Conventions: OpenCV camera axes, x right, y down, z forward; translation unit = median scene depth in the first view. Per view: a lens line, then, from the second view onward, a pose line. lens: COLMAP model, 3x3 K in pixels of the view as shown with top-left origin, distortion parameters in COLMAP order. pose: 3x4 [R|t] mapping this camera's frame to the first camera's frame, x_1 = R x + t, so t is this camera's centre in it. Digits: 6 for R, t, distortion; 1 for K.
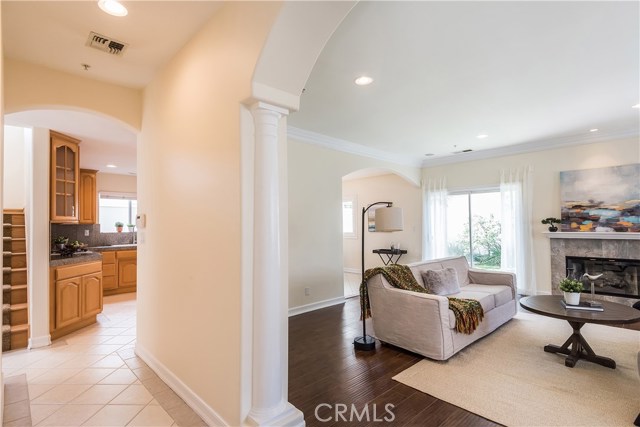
lens RADIAL K [[327.3, 0, 323.3], [0, 327.3, 218.6], [0, 0, 1]] dist [0.005452, 0.000509]
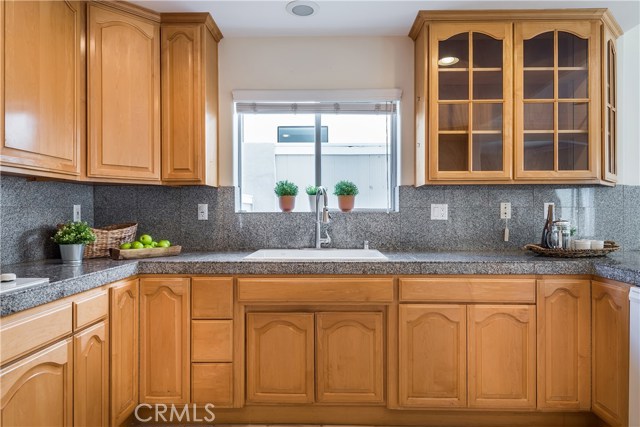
lens RADIAL K [[399.8, 0, 331.3], [0, 399.8, 214.6], [0, 0, 1]] dist [0.005896, -0.006260]
pose [[0.719207, 0.017997, -0.694563, -0.324087], [0.003880, 0.999545, 0.029917, 0.034335], [0.694785, -0.024211, 0.718810, 0.784967]]
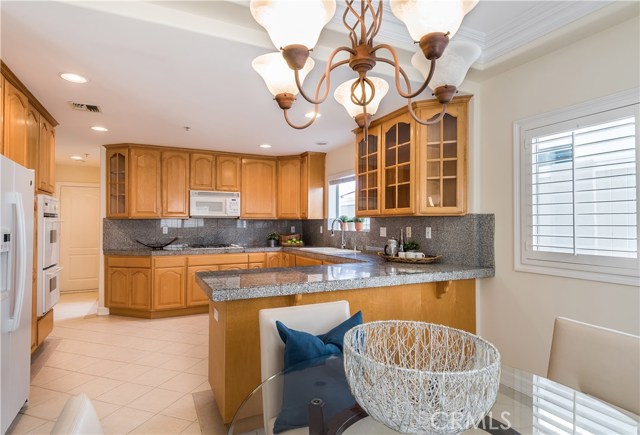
lens RADIAL K [[352.7, 0, 320.7], [0, 352.7, 217.5], [0, 0, 1]] dist [0.025678, 0.000289]
pose [[-0.295246, -0.002976, -0.955417, 0.119275], [0.021593, 0.999719, -0.009786, 0.021601], [0.955177, -0.023519, -0.295099, 1.253855]]
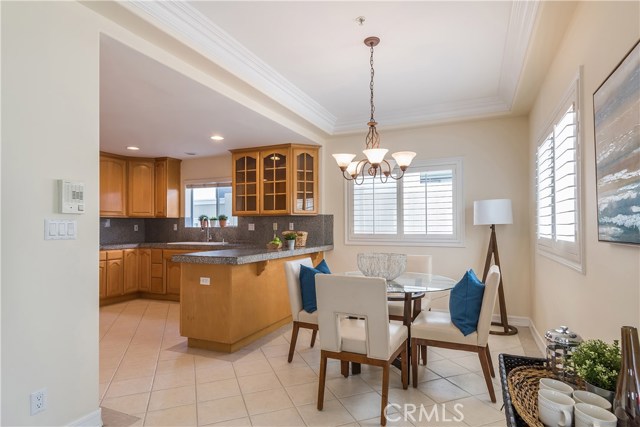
lens RADIAL K [[341.2, 0, 334.3], [0, 341.2, 222.4], [0, 0, 1]] dist [0.022217, 0.000480]
pose [[0.414508, 0.004920, -0.910032, 0.341784], [0.016286, 0.999785, 0.012824, 0.025199], [0.909900, -0.020136, 0.414339, 1.003441]]
